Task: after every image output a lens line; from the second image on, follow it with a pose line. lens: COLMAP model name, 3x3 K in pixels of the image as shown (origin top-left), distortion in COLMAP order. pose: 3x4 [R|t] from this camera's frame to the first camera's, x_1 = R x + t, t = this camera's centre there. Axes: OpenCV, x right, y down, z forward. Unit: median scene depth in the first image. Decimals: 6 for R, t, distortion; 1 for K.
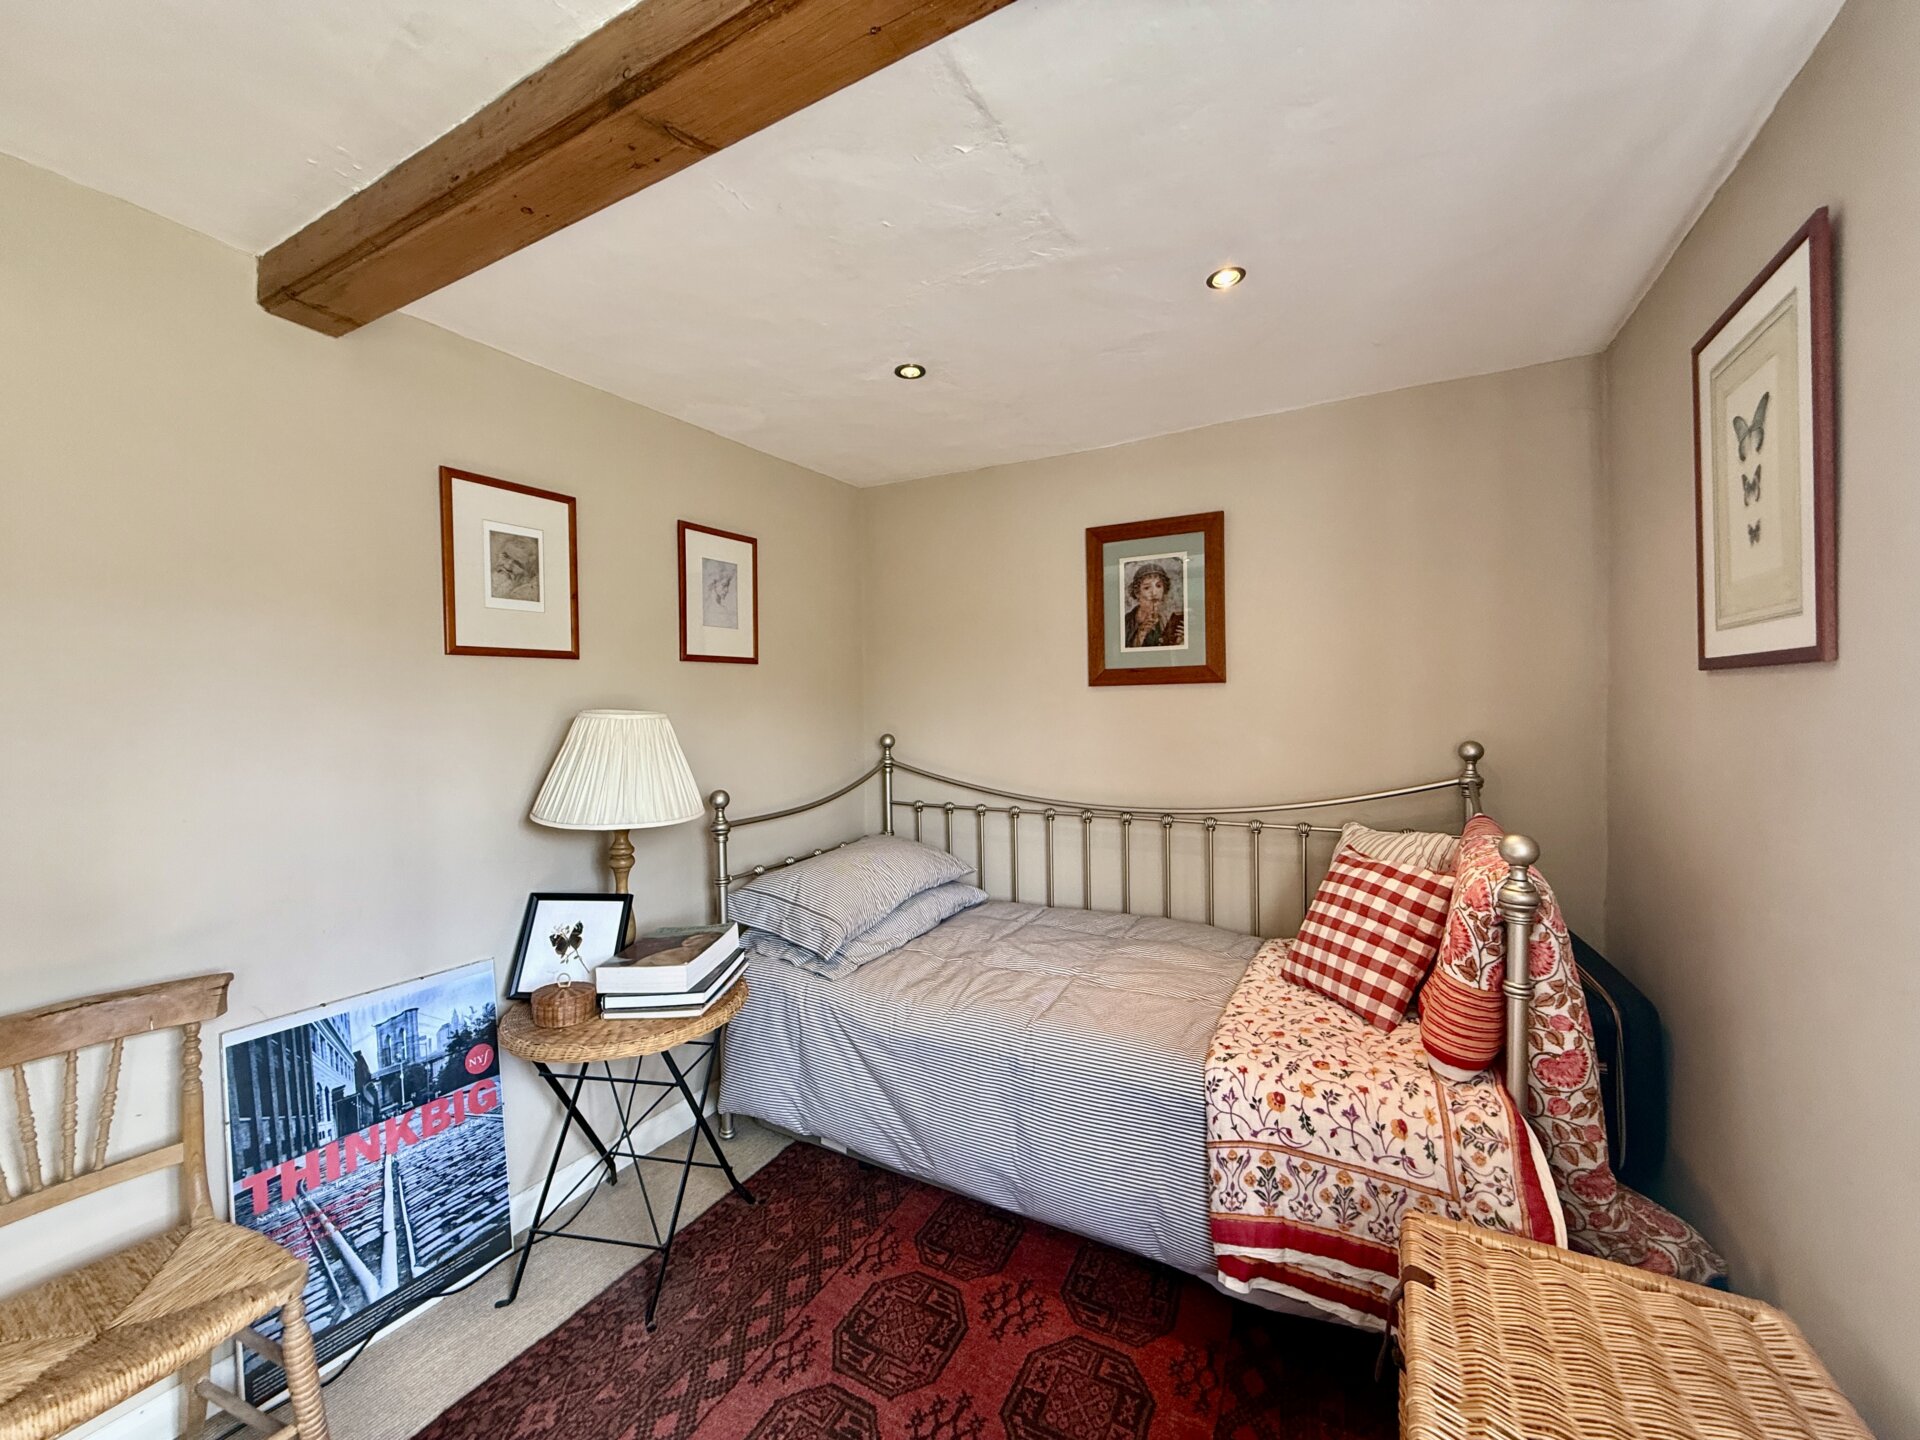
lens RADIAL K [[766.2, 0, 953.0], [0, 766.2, 718.7], [0, 0, 1]] dist [0.000876, -0.000276]
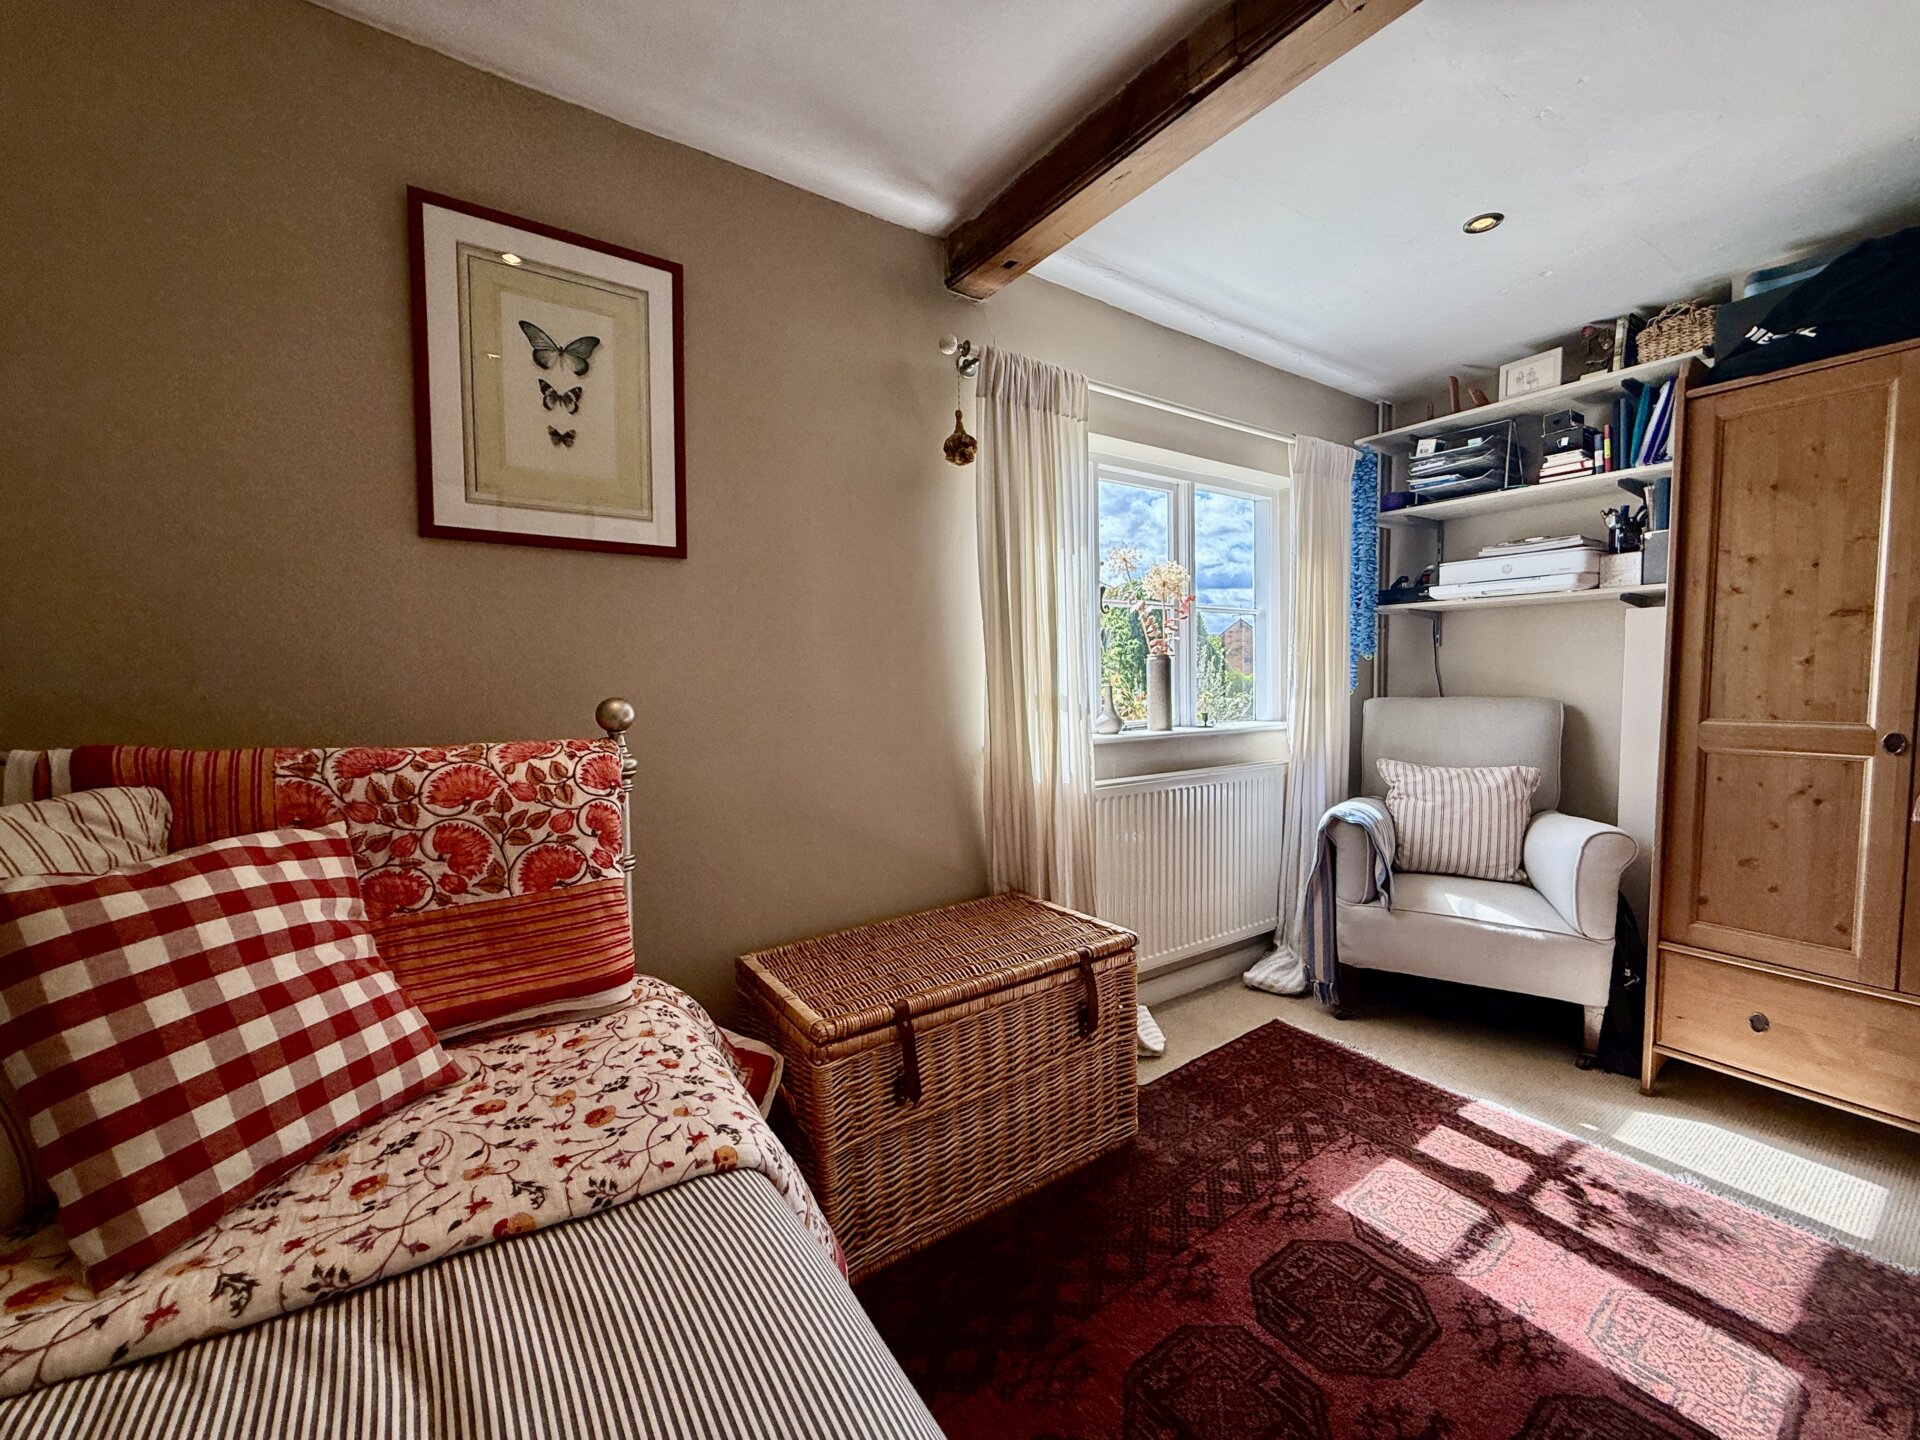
lens RADIAL K [[766.2, 0, 955.8], [0, 766.2, 712.8], [0, 0, 1]] dist [0.000876, -0.000276]
pose [[-0.894879, -0.003908, 0.446291, -0.046079], [0.024653, 0.998002, 0.058173, 0.112198], [-0.445627, 0.063060, -0.892995, 1.487528]]
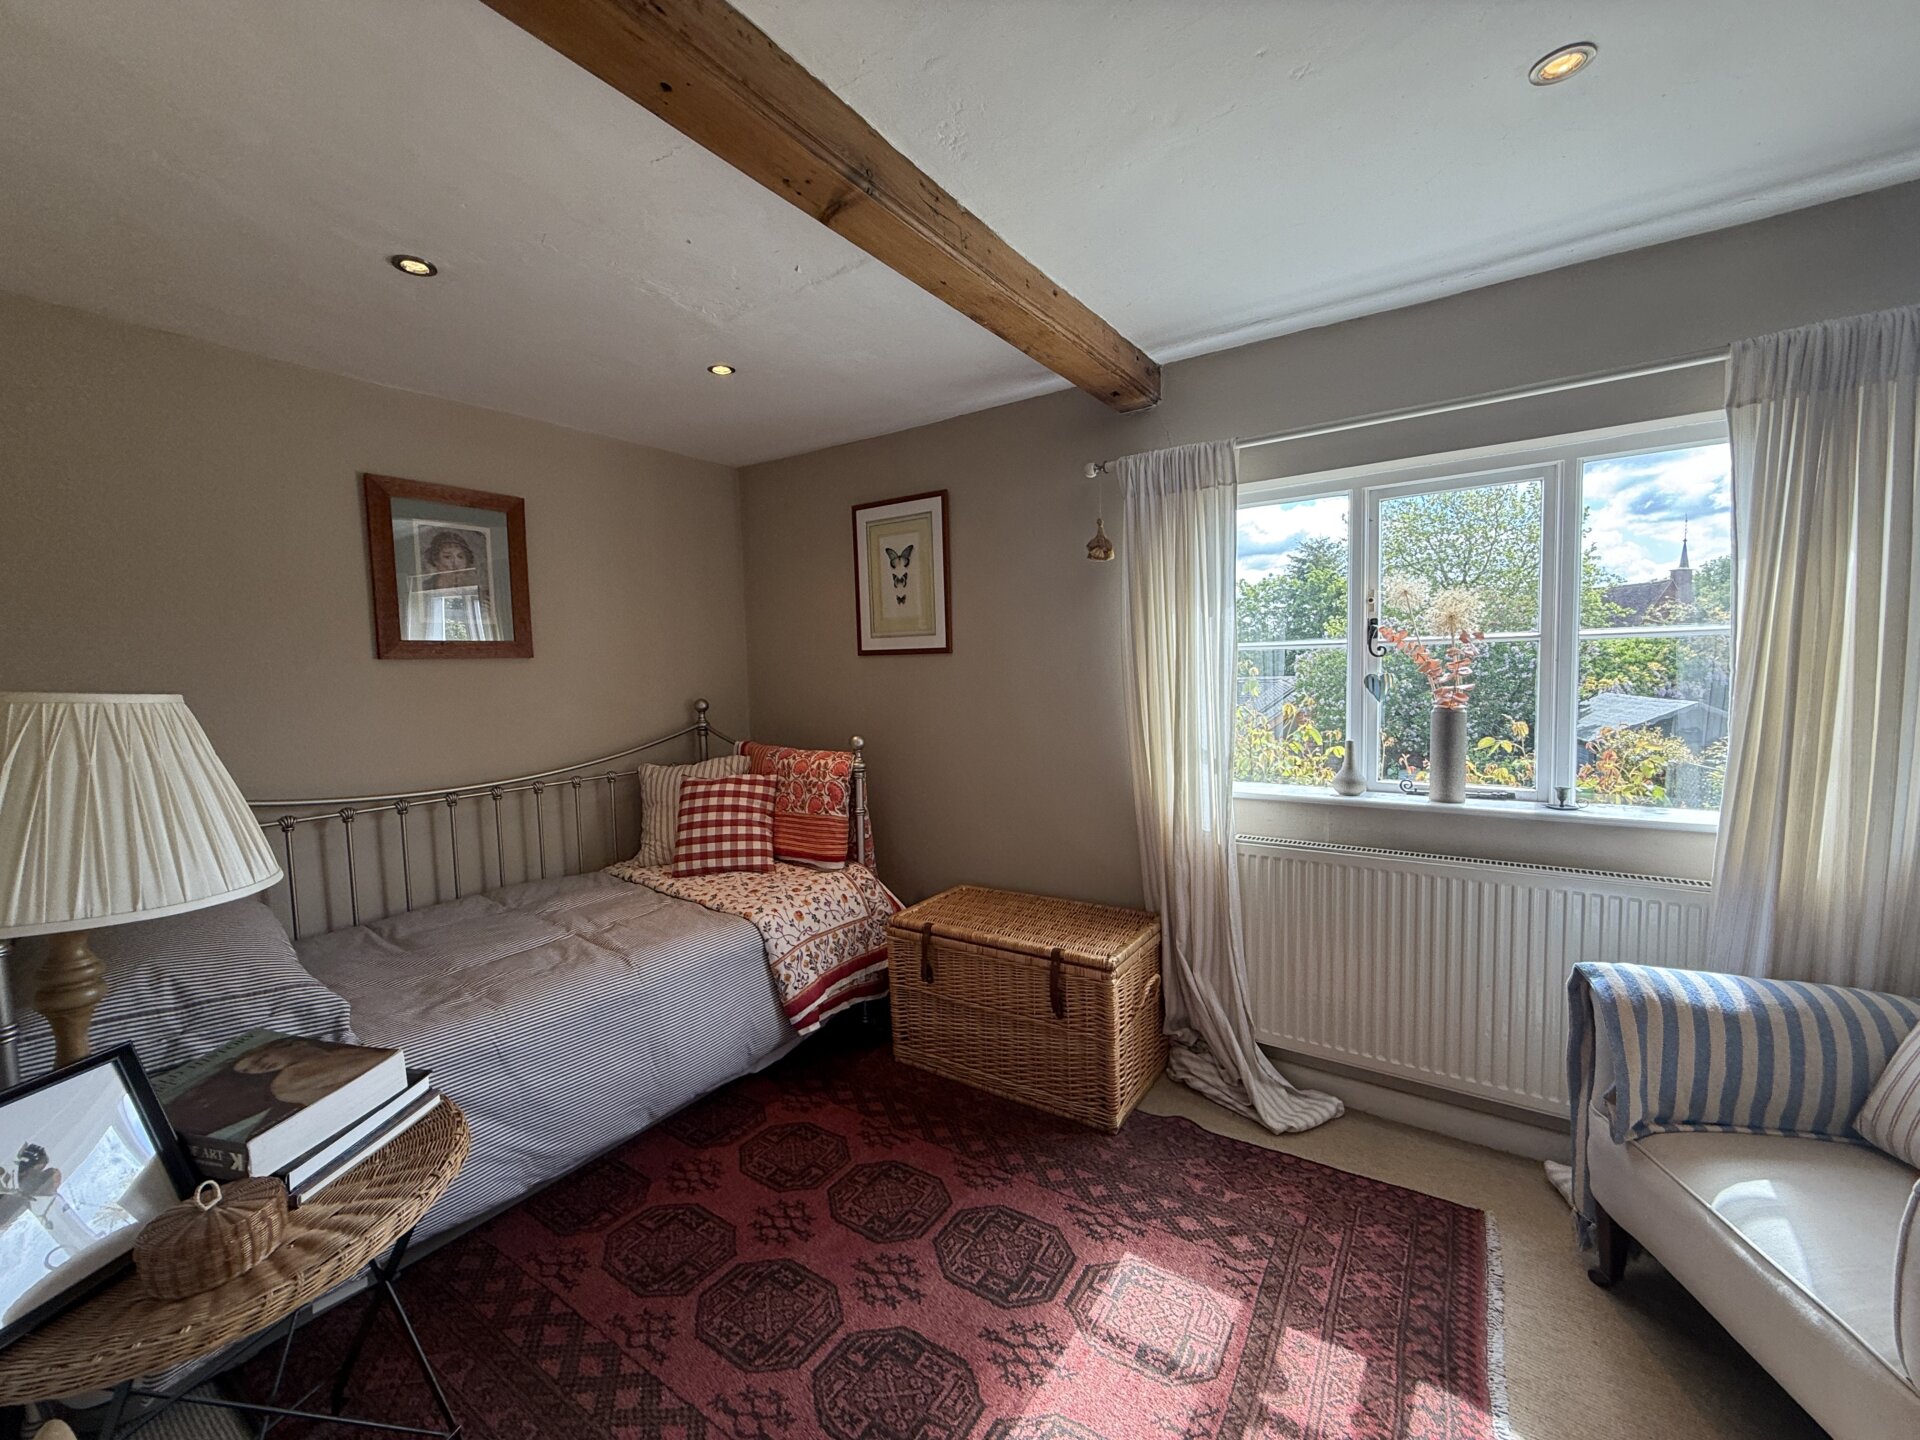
lens RADIAL K [[766.2, 0, 957.5], [0, 766.2, 719.0], [0, 0, 1]] dist [0.000876, -0.000276]
pose [[0.094369, -0.060301, 0.993709, -1.119081], [0.040580, 0.997567, 0.056681, 0.003952], [-0.994710, 0.034976, 0.096586, 0.487199]]
